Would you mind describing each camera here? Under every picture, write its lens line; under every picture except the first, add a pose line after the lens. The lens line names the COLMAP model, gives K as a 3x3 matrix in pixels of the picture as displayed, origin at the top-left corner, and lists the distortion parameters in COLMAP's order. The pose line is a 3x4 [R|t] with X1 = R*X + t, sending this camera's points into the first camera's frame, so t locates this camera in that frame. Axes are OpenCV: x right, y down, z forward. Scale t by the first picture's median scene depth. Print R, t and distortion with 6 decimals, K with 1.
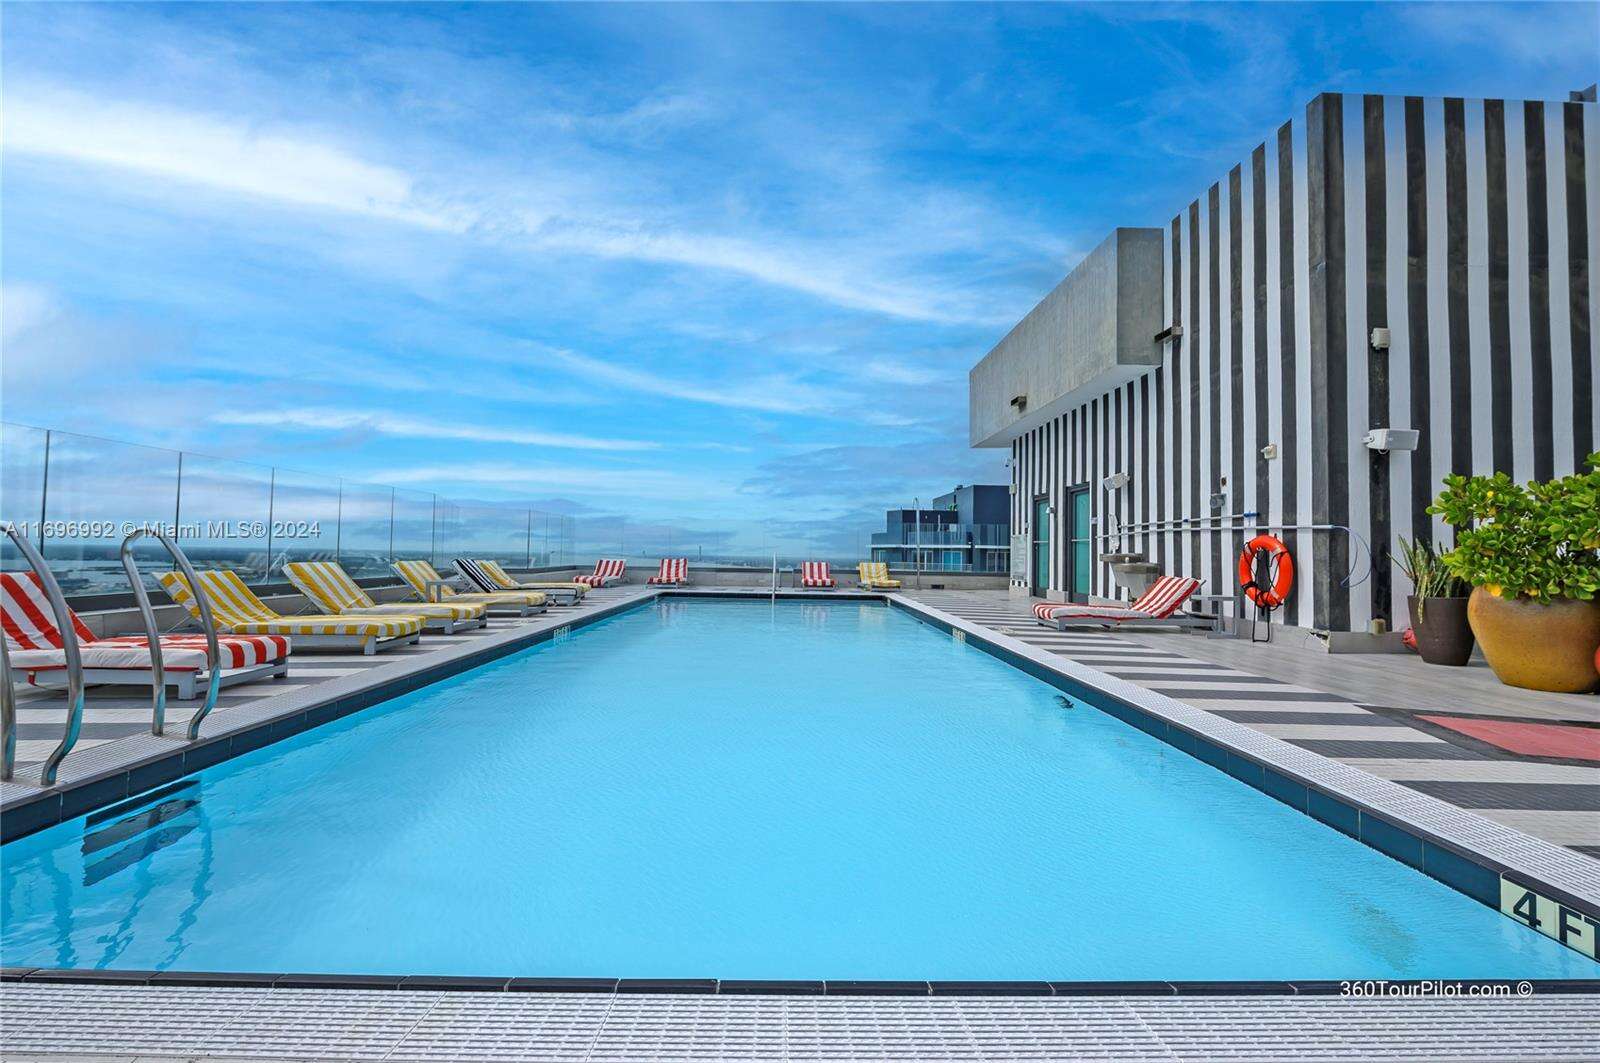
lens RADIAL K [[701.8, 0, 800.0], [0, 701.8, 531.5], [0, 0, 1]] dist [-0.003541, -0.000534]
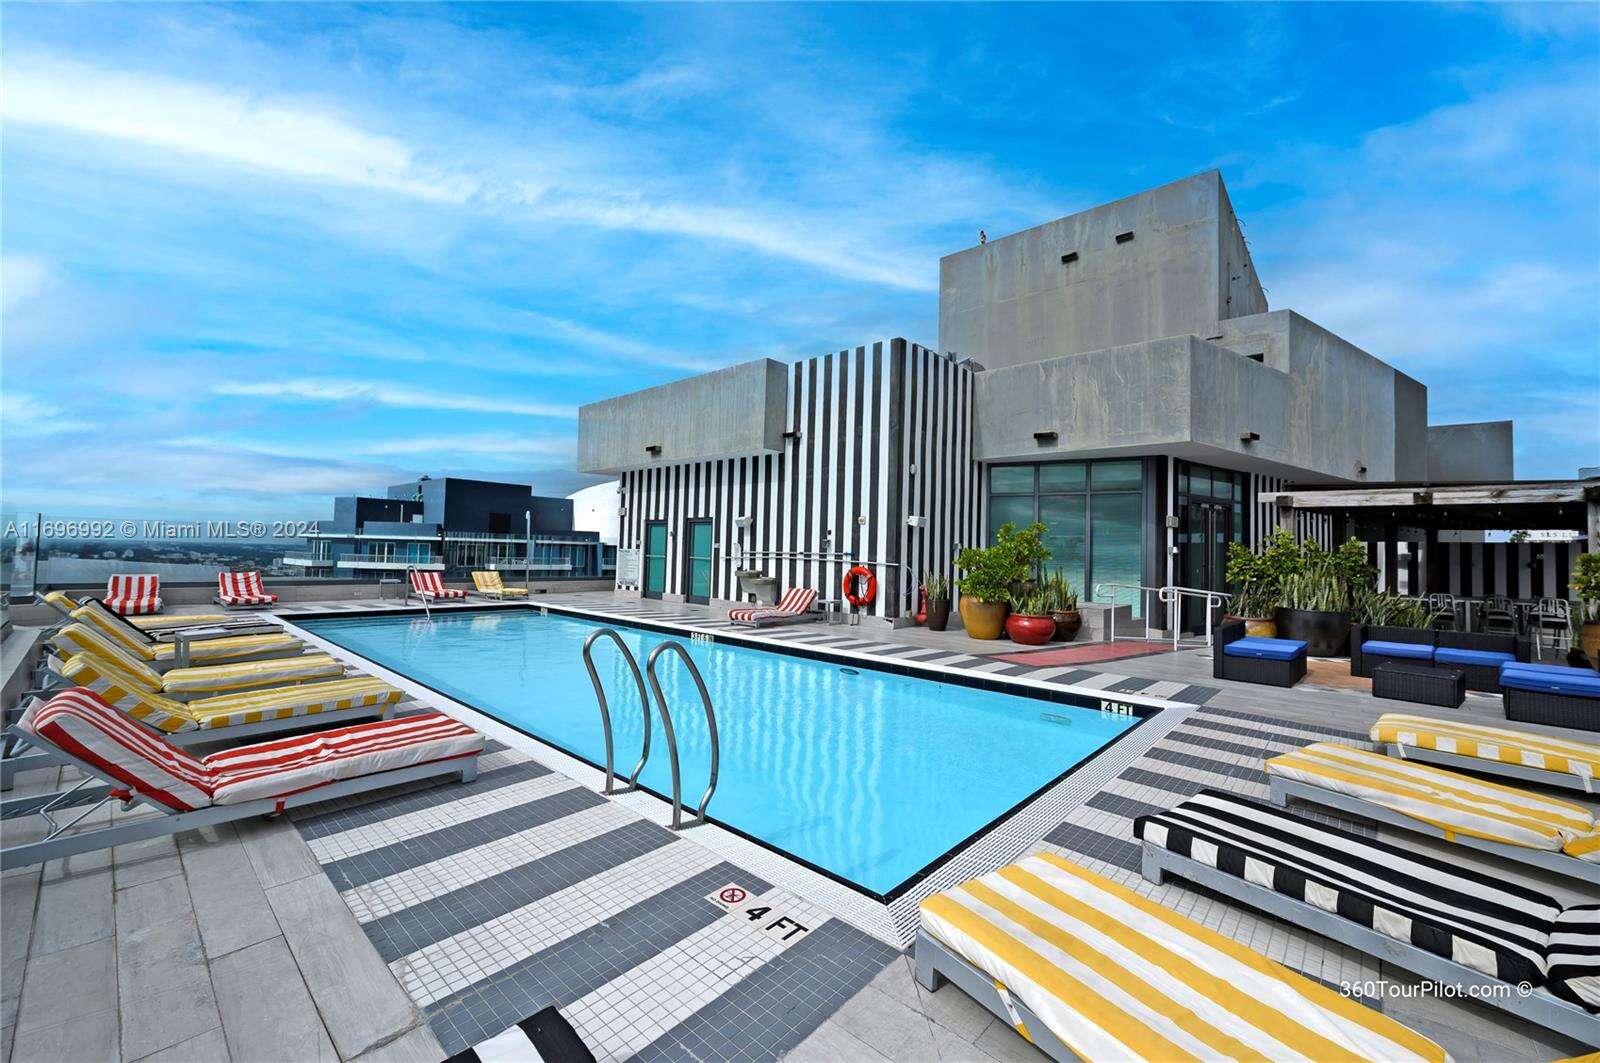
lens RADIAL K [[645.9, 0, 800.0], [0, 645.9, 531.5], [0, 0, 1]] dist [-0.000286, 0.000009]
pose [[0.675309, 0.022493, 0.737192, -0.616468], [-0.037387, 0.999294, 0.003758, -0.078617], [-0.736587, -0.030099, 0.675673, -0.012814]]
